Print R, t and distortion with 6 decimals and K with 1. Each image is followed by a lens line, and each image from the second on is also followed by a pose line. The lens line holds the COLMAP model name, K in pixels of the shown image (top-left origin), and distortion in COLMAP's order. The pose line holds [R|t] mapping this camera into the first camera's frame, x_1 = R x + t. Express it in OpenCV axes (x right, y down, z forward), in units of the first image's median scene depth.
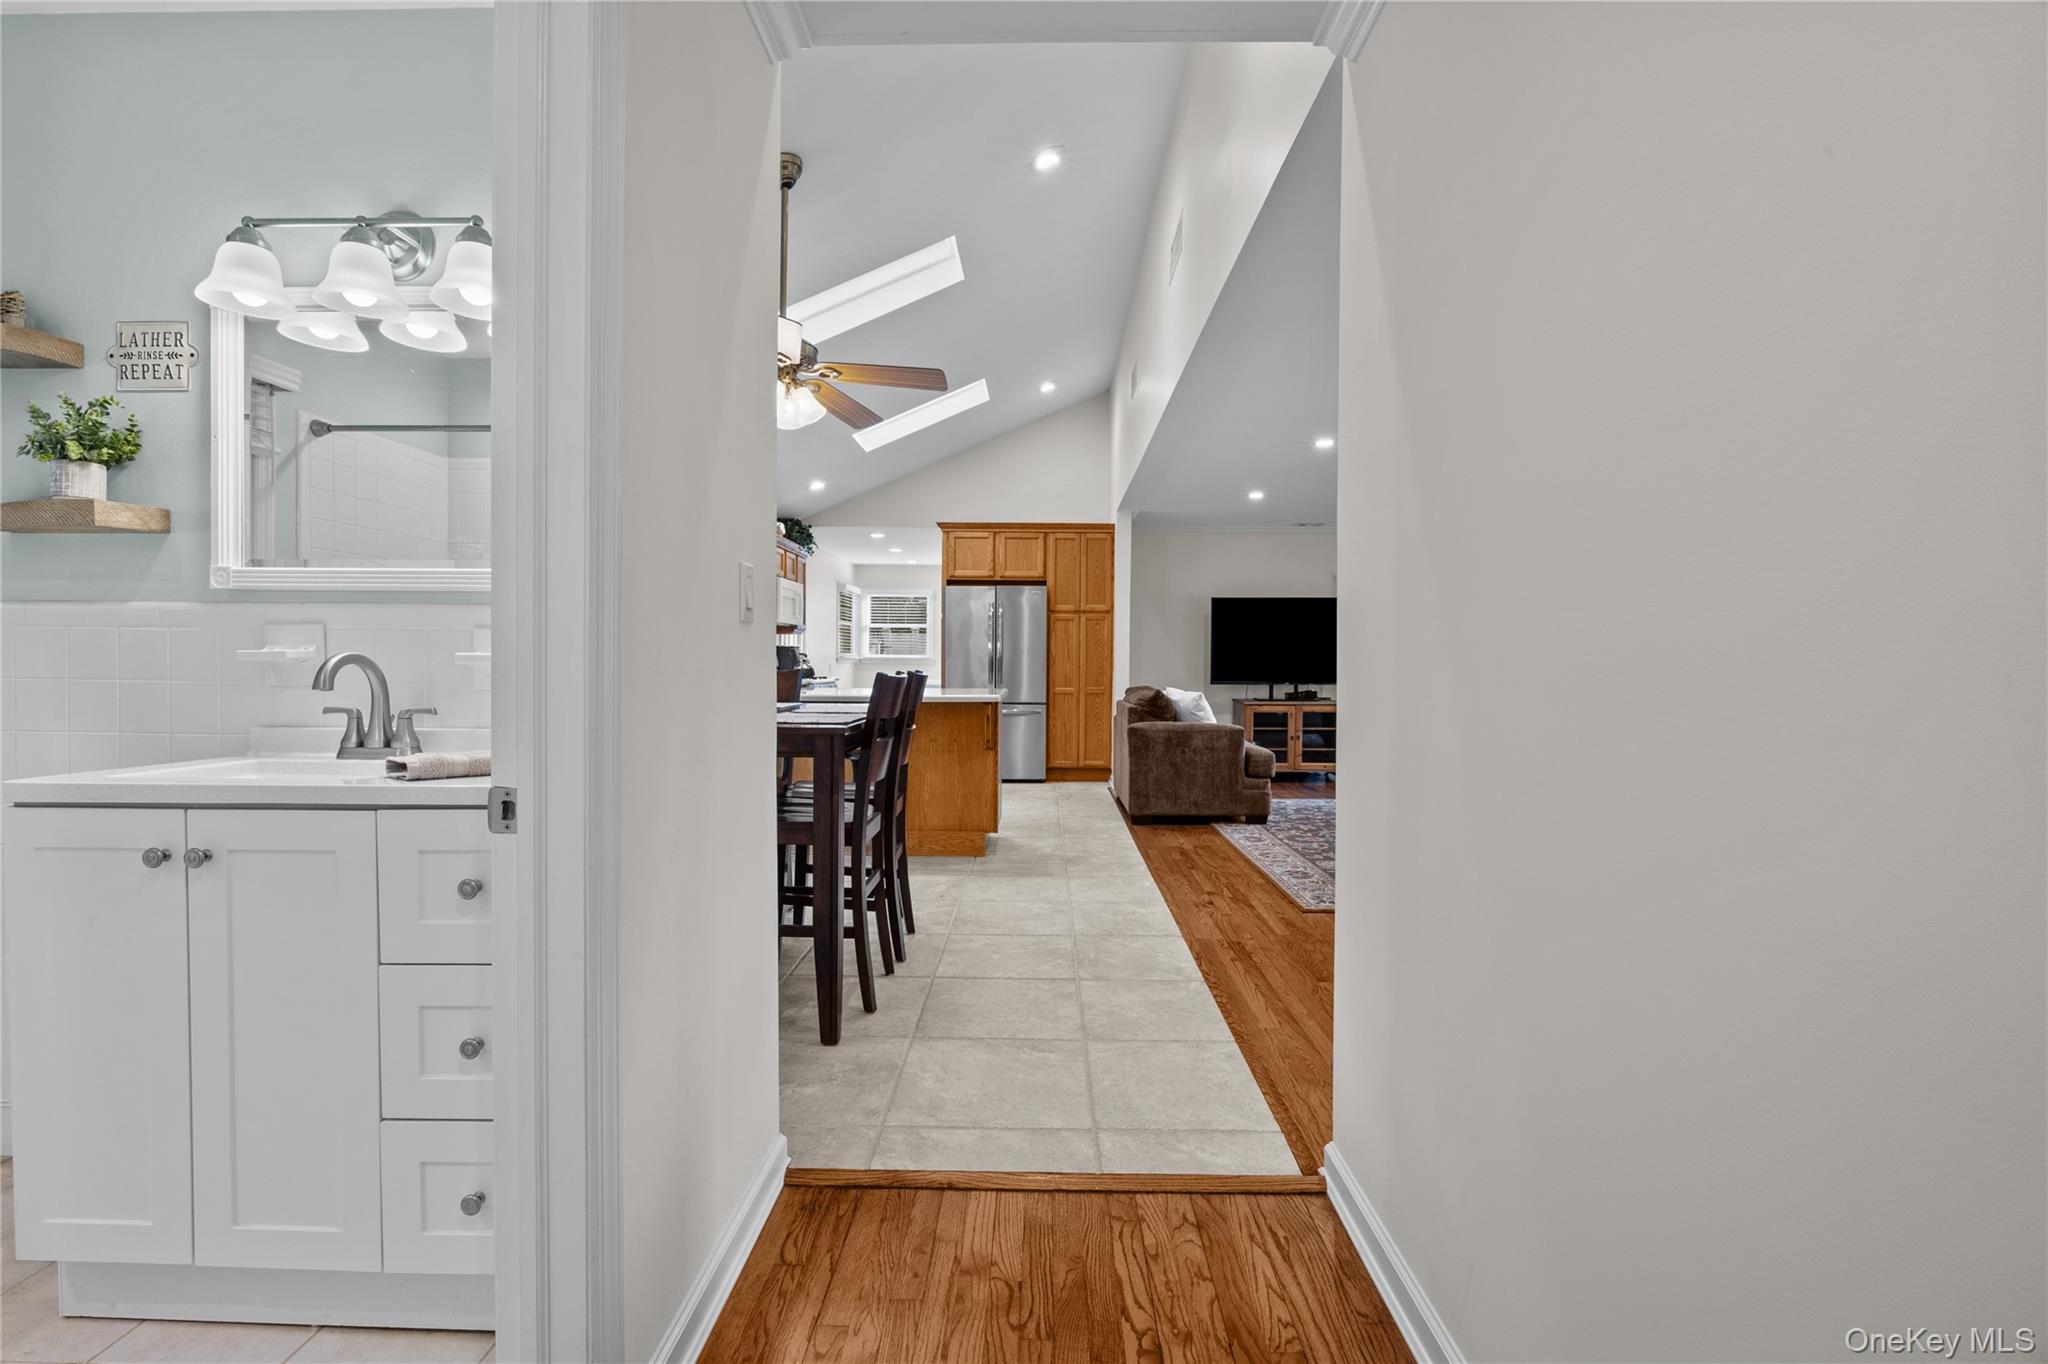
lens RADIAL K [[907.3, 0, 1028.8], [0, 907.3, 673.8], [0, 0, 1]] dist [-0.014803, 0.000012]
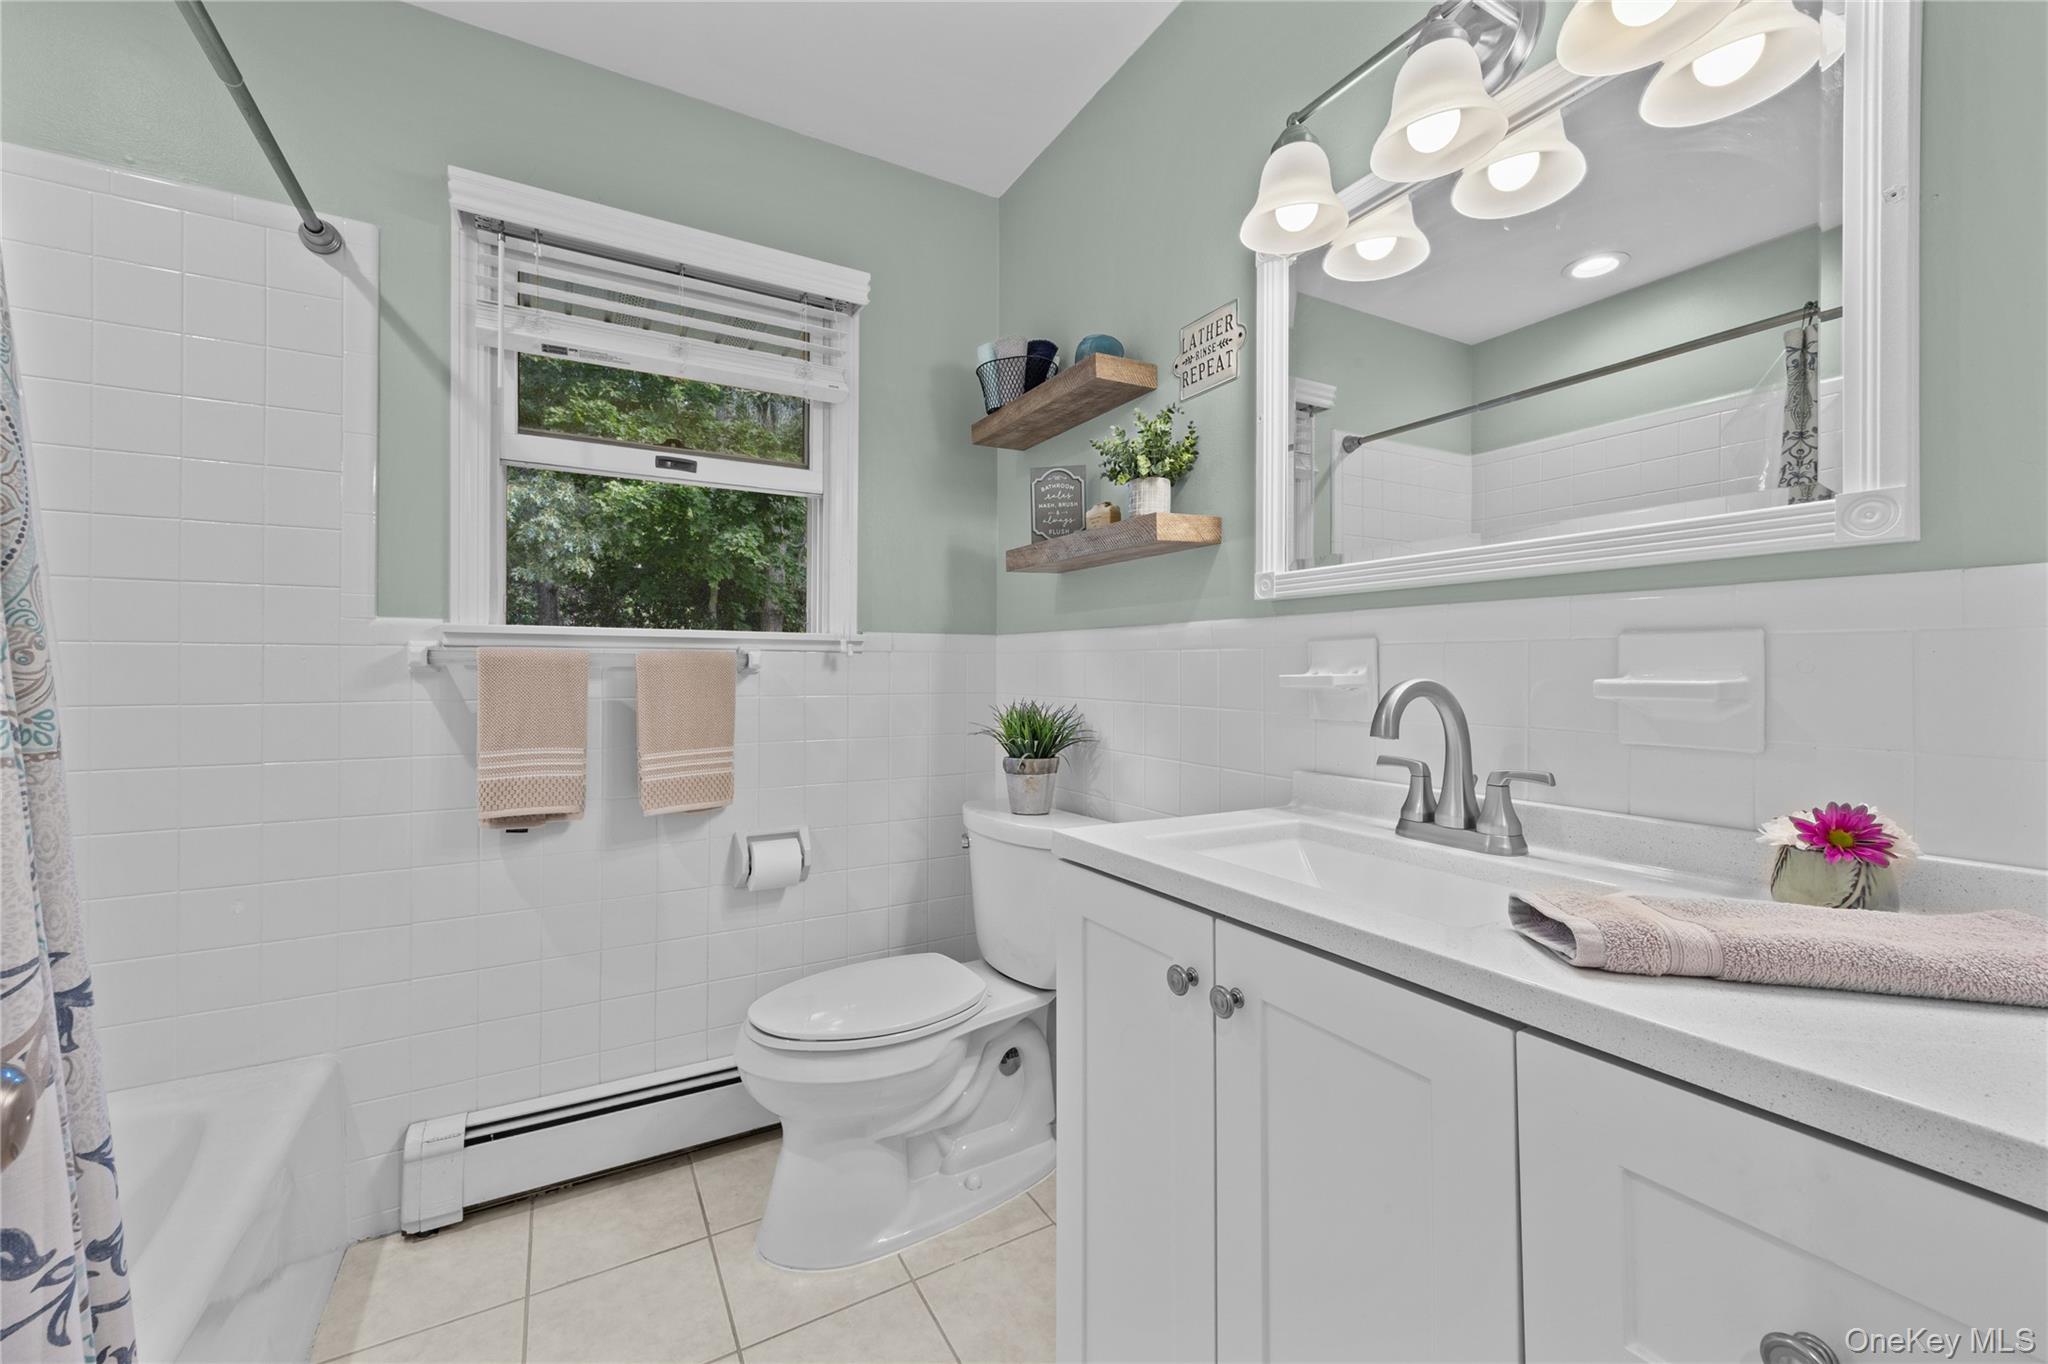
lens RADIAL K [[832.5, 0, 1024.6], [0, 832.5, 678.1], [0, 0, 1]] dist [0.012778, -0.000137]
pose [[0.519031, 0.001174, -0.854755, -0.366709], [-0.008123, 0.999961, -0.003558, -0.018993], [0.854717, 0.008790, 0.519020, 0.420414]]
